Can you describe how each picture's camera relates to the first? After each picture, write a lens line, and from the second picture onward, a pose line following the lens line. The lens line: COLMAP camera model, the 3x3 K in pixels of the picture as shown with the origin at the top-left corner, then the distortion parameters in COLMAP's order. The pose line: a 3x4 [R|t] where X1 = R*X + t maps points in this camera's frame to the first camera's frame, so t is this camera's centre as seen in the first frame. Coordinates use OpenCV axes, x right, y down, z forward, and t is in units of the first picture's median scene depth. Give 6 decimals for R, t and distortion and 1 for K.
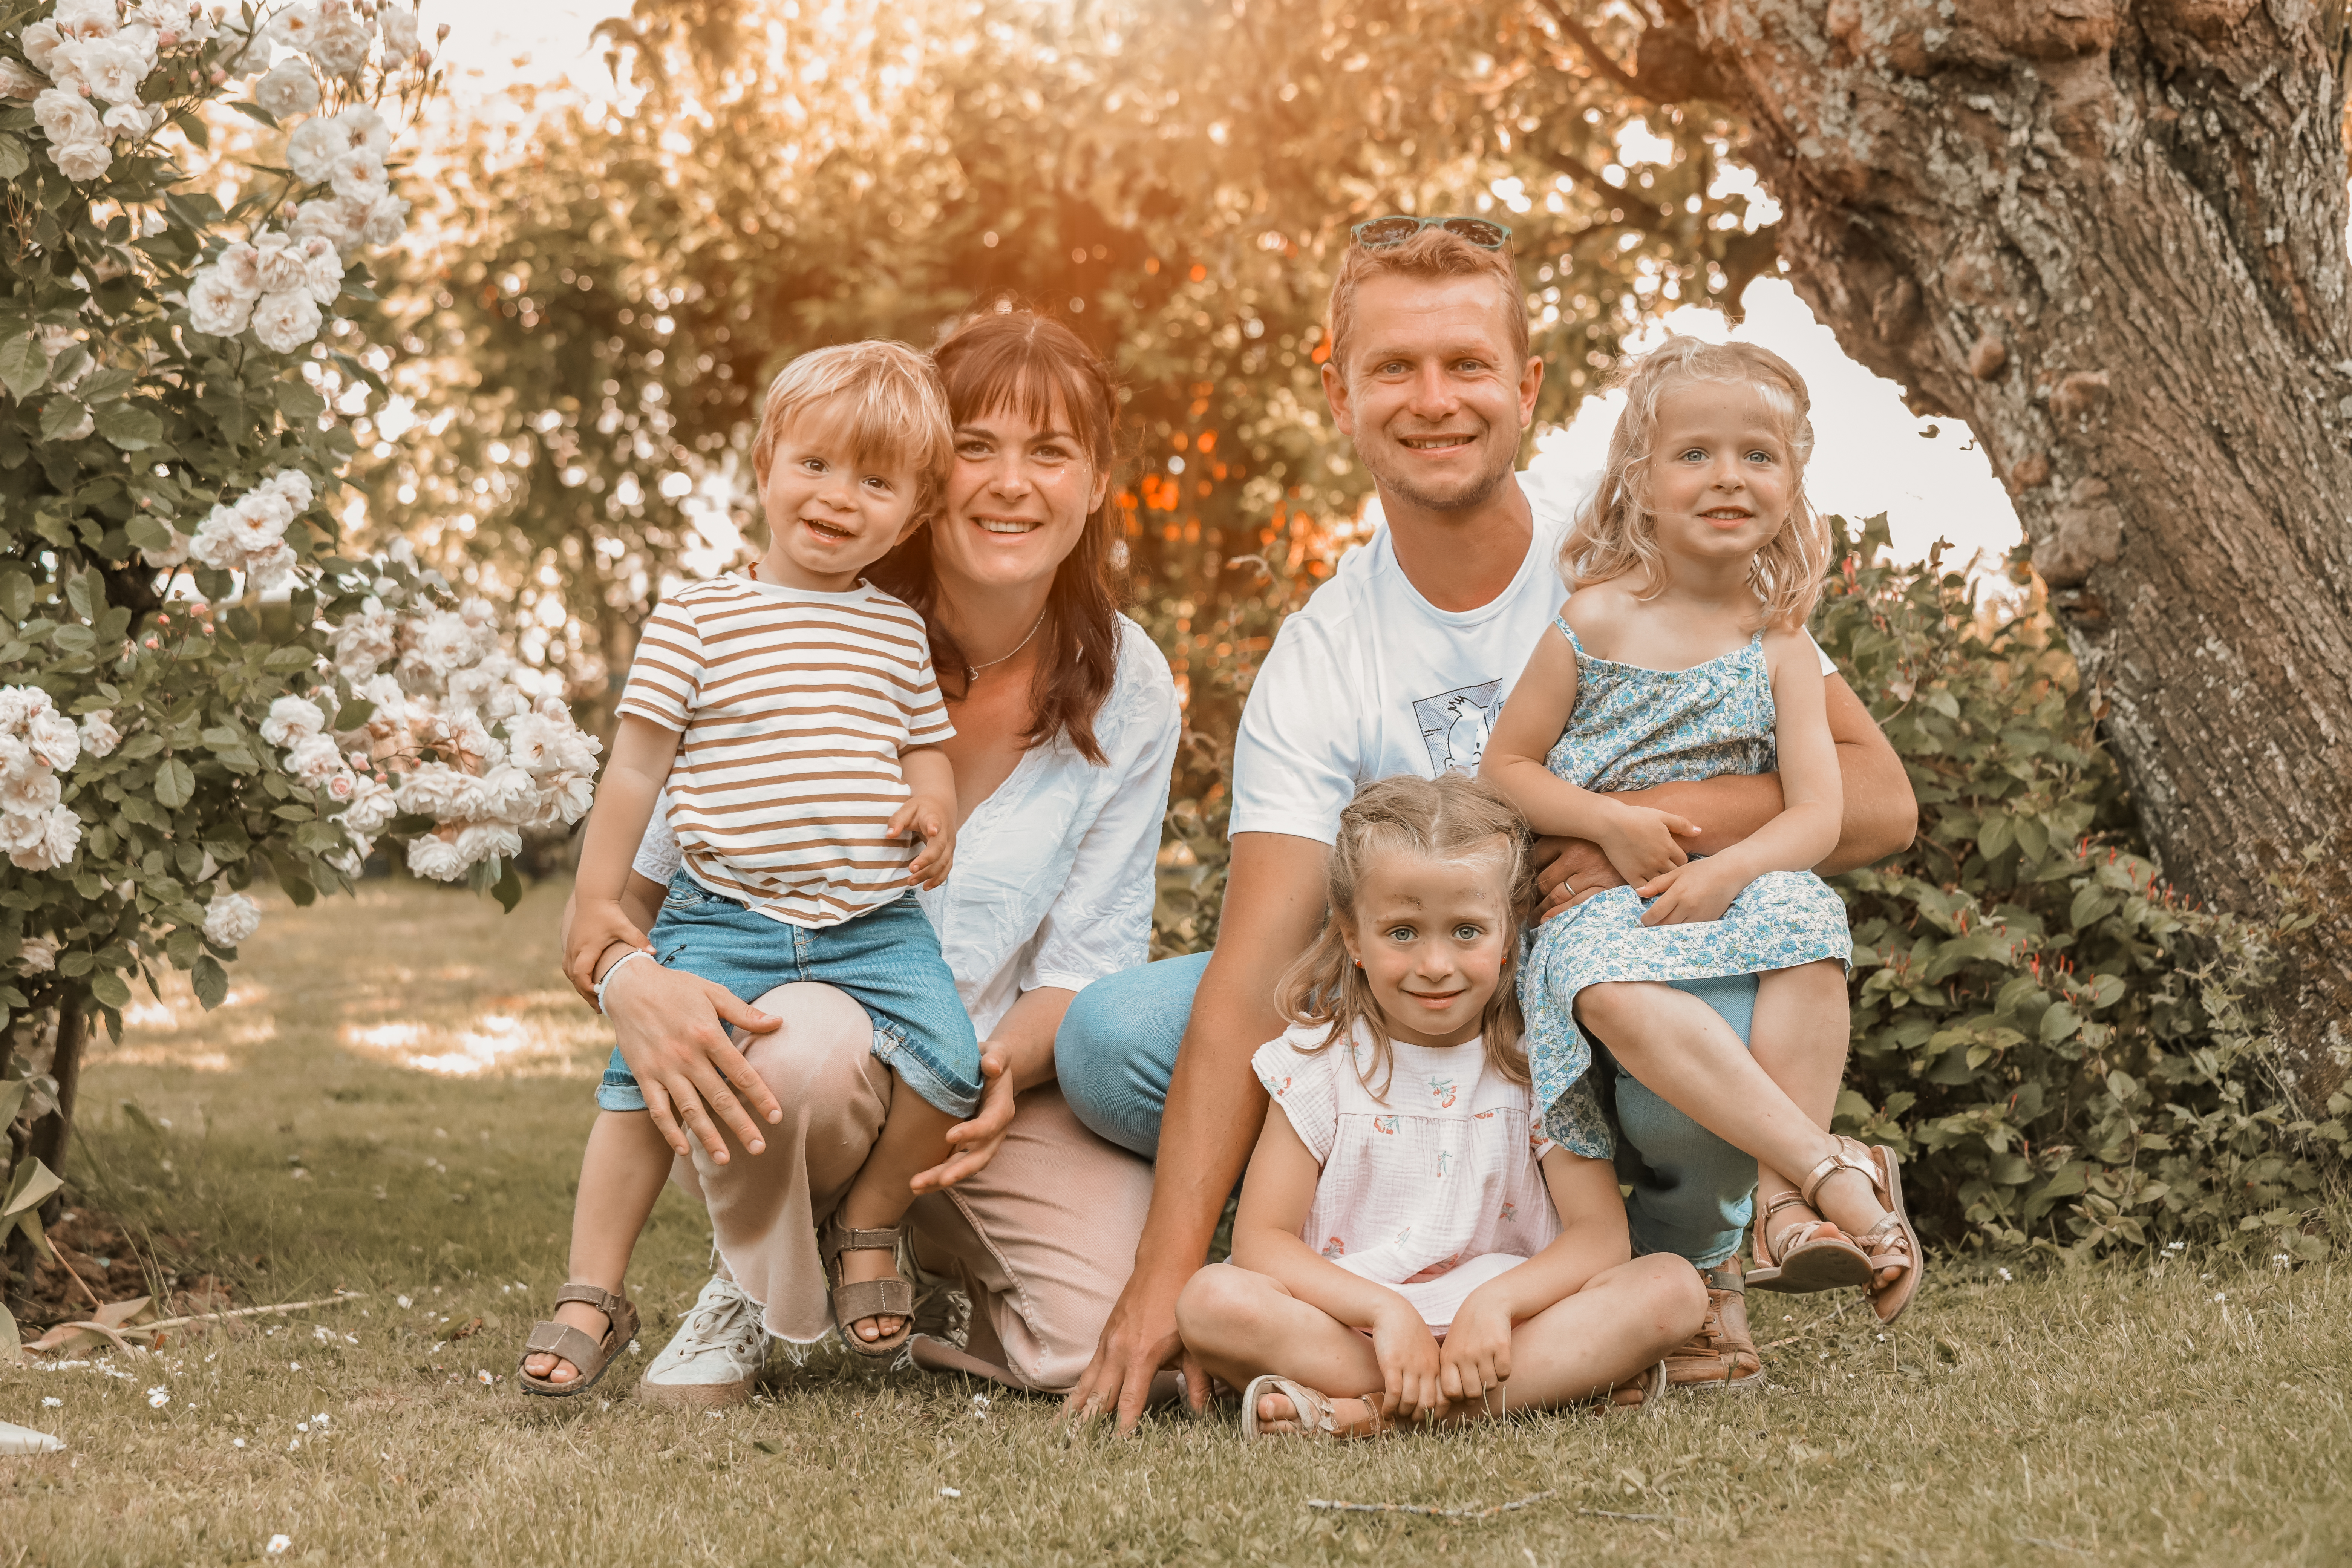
lens RADIAL K [[6140.8, 0, 1180.2], [0, 6140.8, 736.3], [0, 0, 1]] dist [-0.046533, -0.086203]
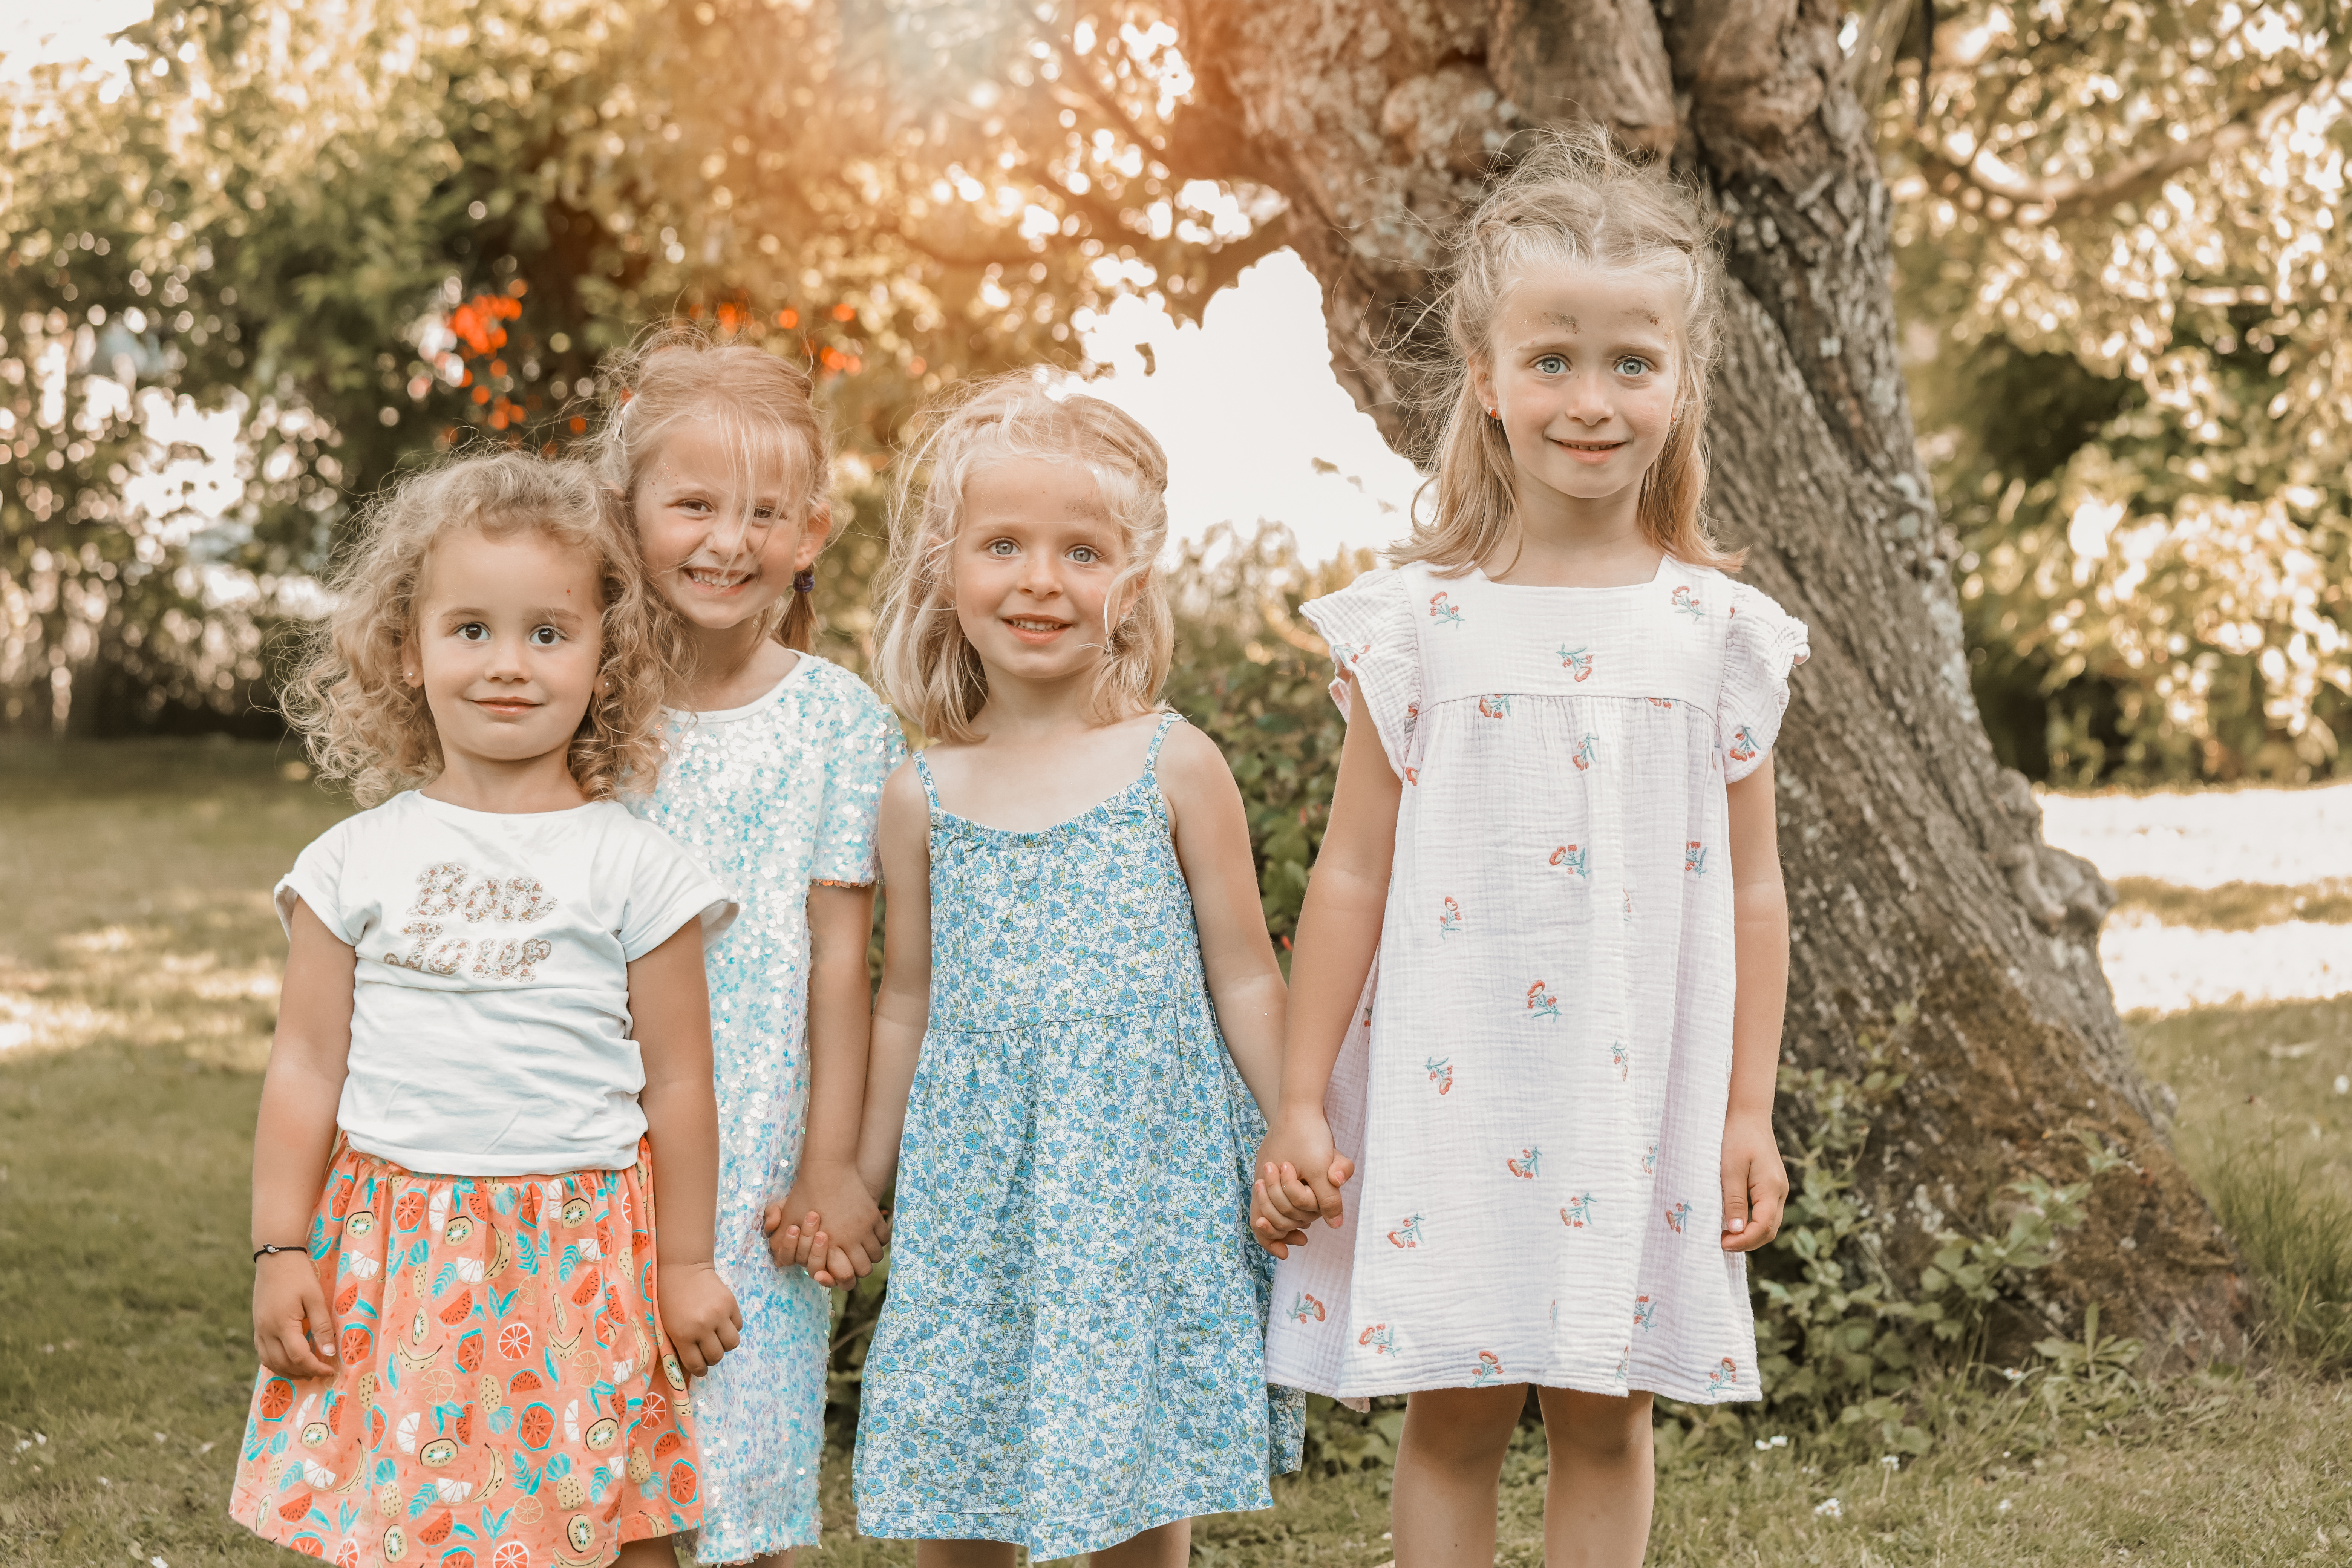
lens RADIAL K [[5414.4, 0, 1176.0], [0, 5414.4, 784.0], [0, 0, 1]] dist [-0.288139, -0.115762]
pose [[0.994584, 0.007157, 0.103690, -0.016733], [-0.010775, 0.999351, 0.034368, -0.039784], [-0.103377, -0.035300, 0.994016, 0.142082]]
